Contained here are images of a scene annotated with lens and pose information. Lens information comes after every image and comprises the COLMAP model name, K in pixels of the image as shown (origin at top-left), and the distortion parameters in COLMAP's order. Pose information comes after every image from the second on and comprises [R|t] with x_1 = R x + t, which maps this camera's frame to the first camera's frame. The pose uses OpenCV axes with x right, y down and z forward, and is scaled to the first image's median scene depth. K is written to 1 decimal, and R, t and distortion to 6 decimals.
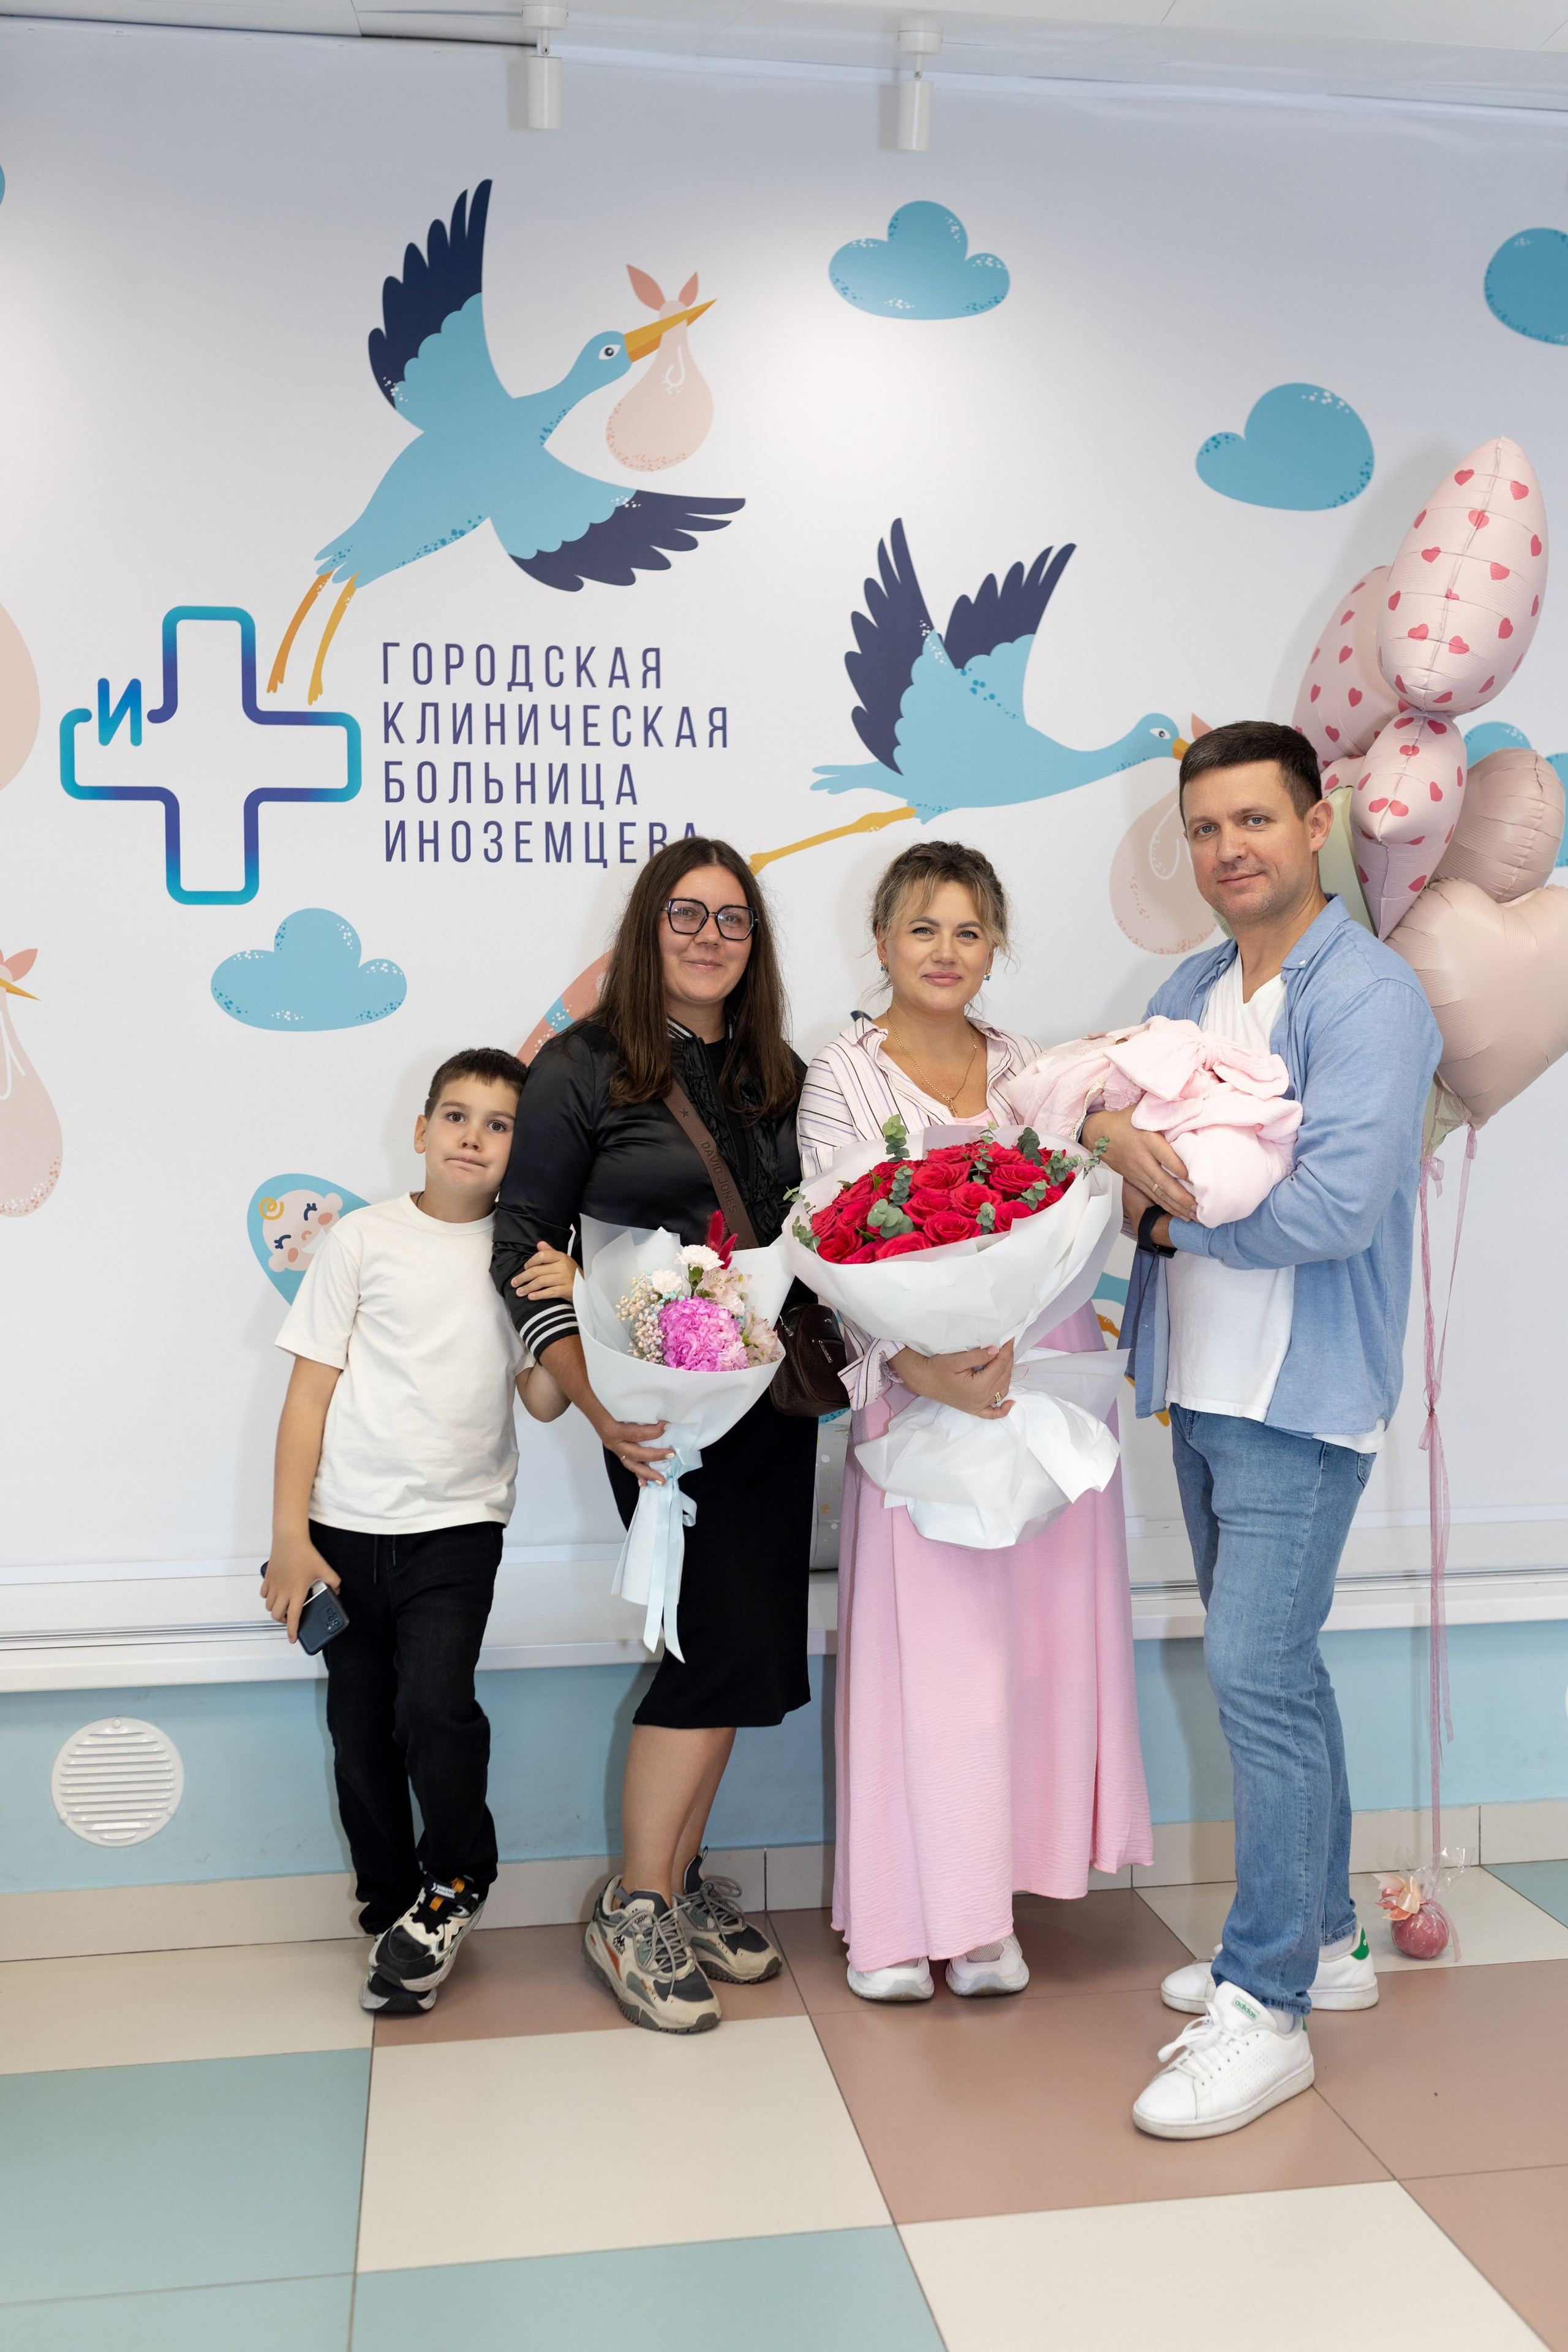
lens RADIAL K [[2224.8, 0, 788.0], [0, 2224.8, 1169.2], [0, 0, 1]] dist [-0.006614, 0.009961]
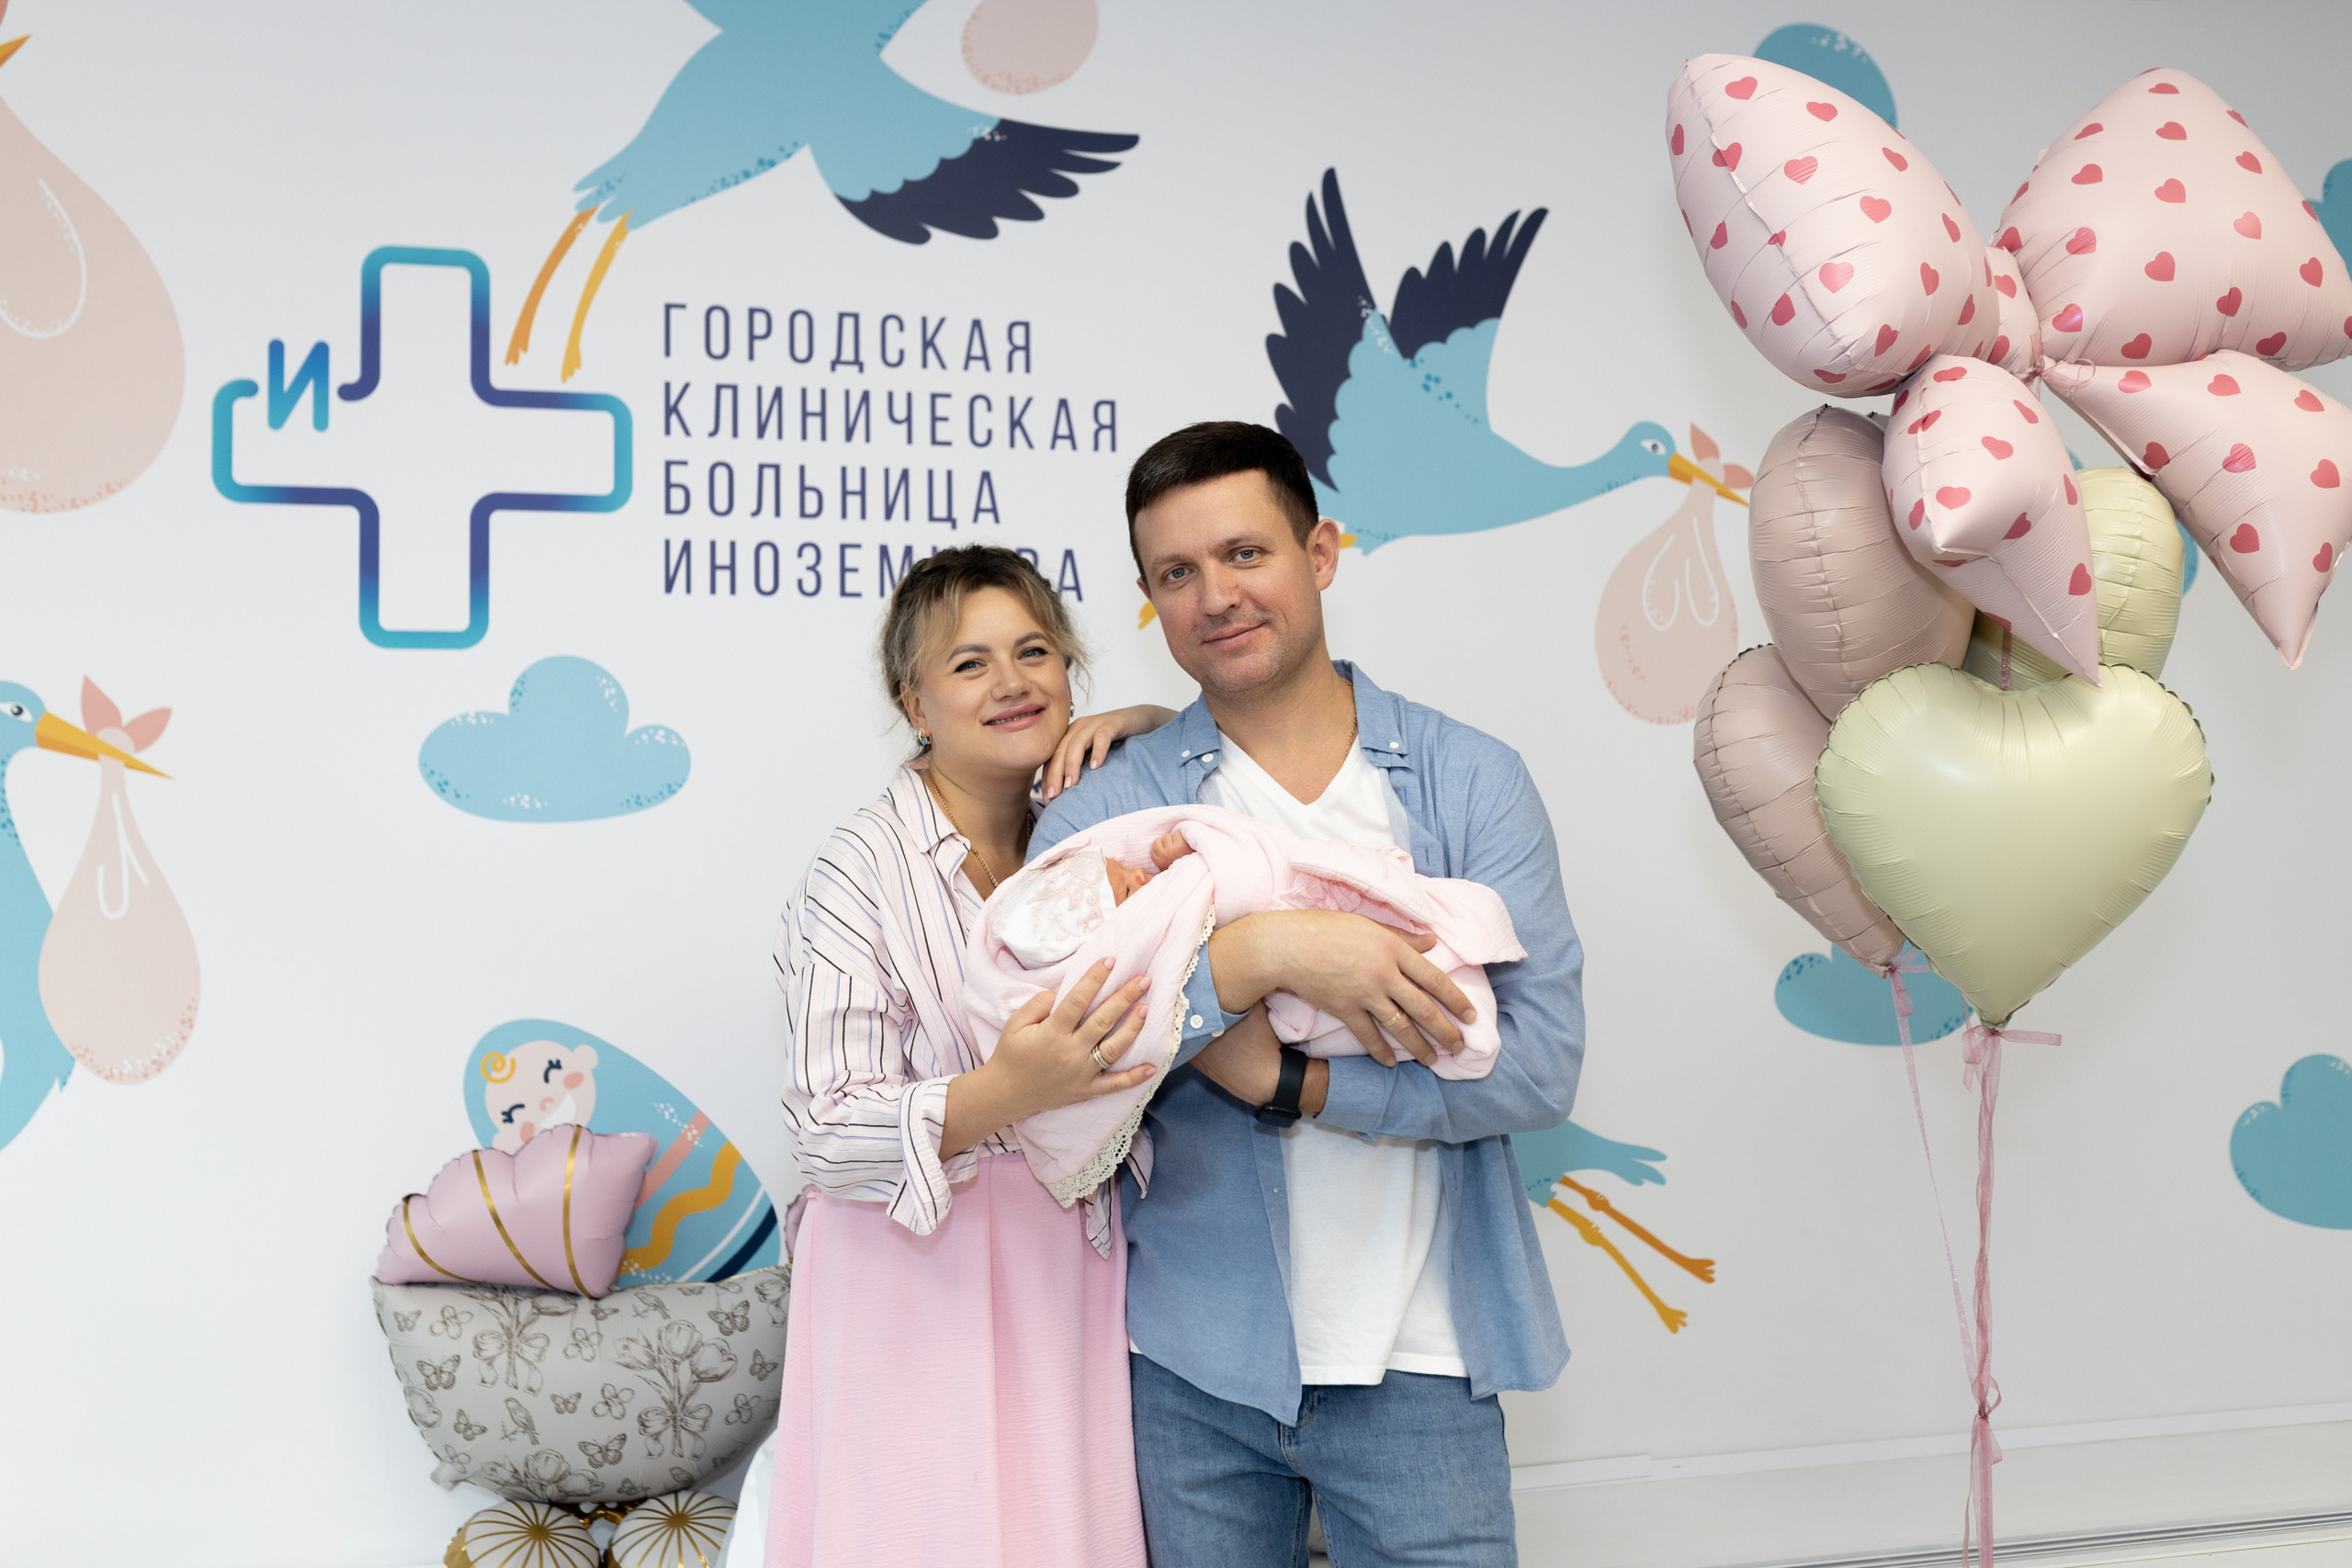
lens RADIAL K [[2224.6, 0, 1168.7], [0, 2224.6, 779.8], [0, 0, 1]] dist [-0.006614, 0.009961]
pose [[0.994940, 0.003024, 0.100424, -0.087254], [0.004254, 0.997383, -0.072180, -0.022262], [-0.100379, 0.072242, 0.992323, 0.251012]]
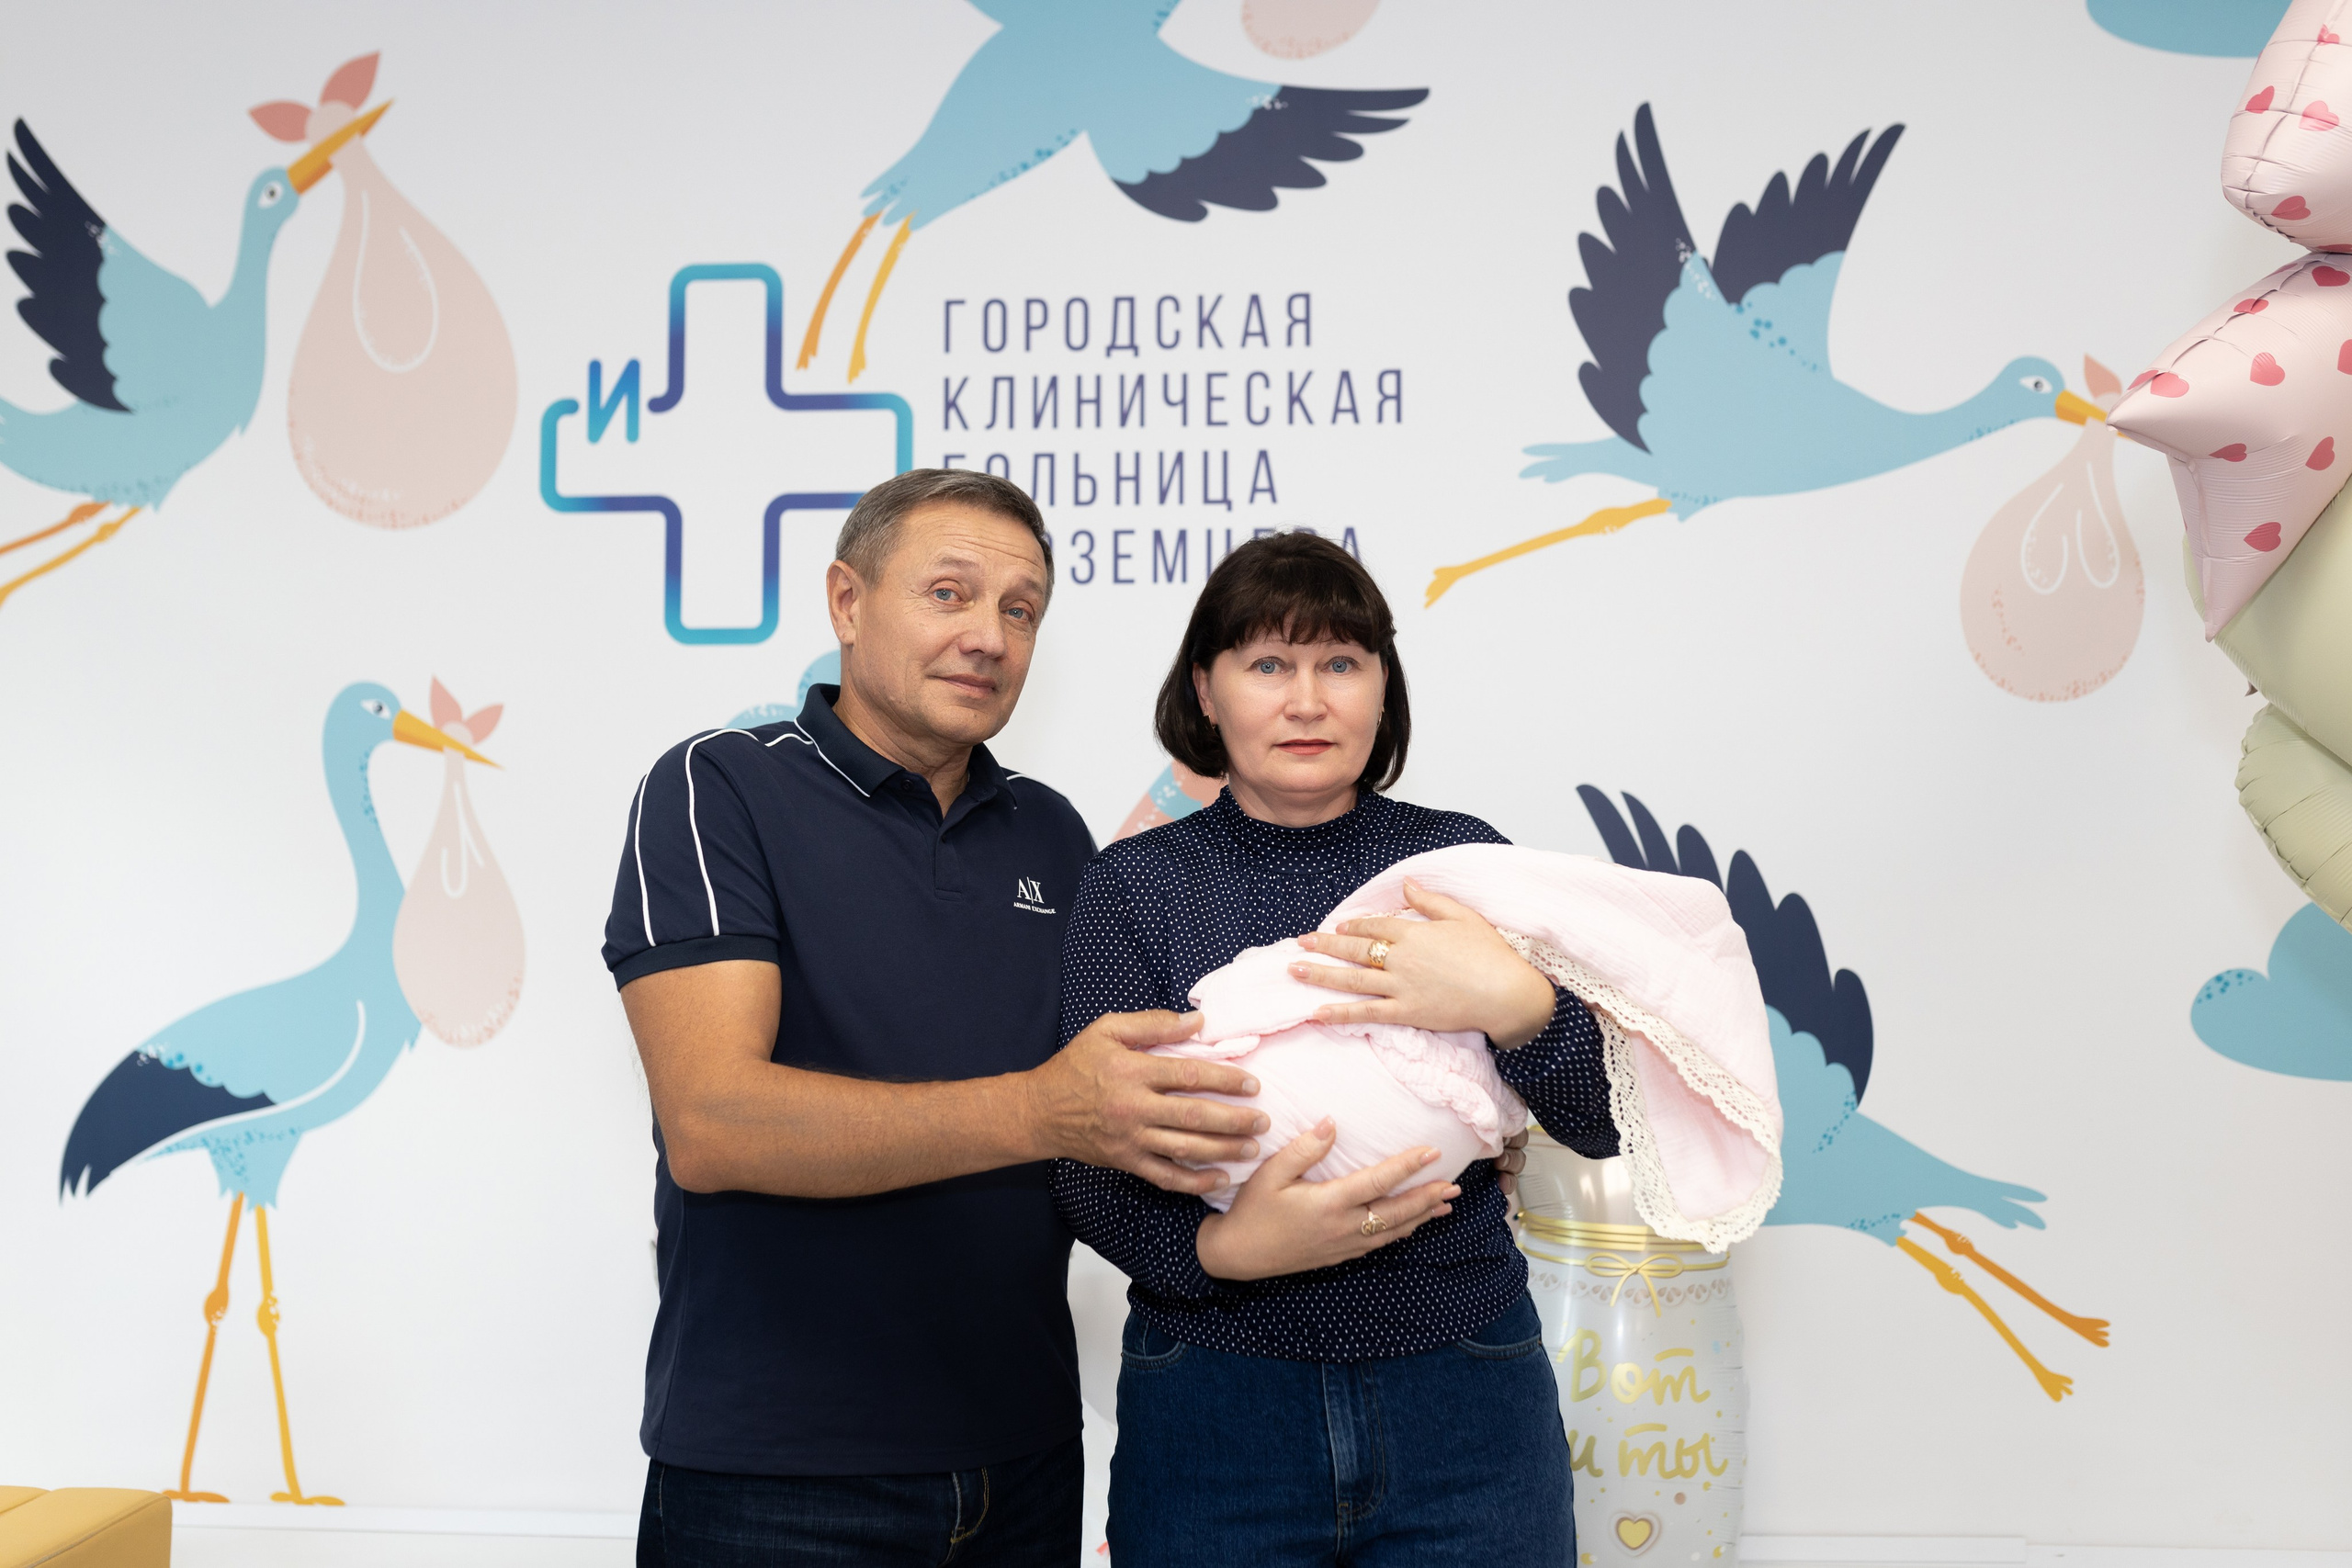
lens RADIAL K [[2224.6, 0, 1168.7], [0, 2224.6, 779.8], [0, 0, 1]] dist [-0.006614, 0.009961]
pose [[0.974133, 0.000119, -0.225975, 0.063511], [-0.016898, 0.997239, -0.072317, -0.019550], [0.225342, 0.074265, 0.971445, 0.288492]]
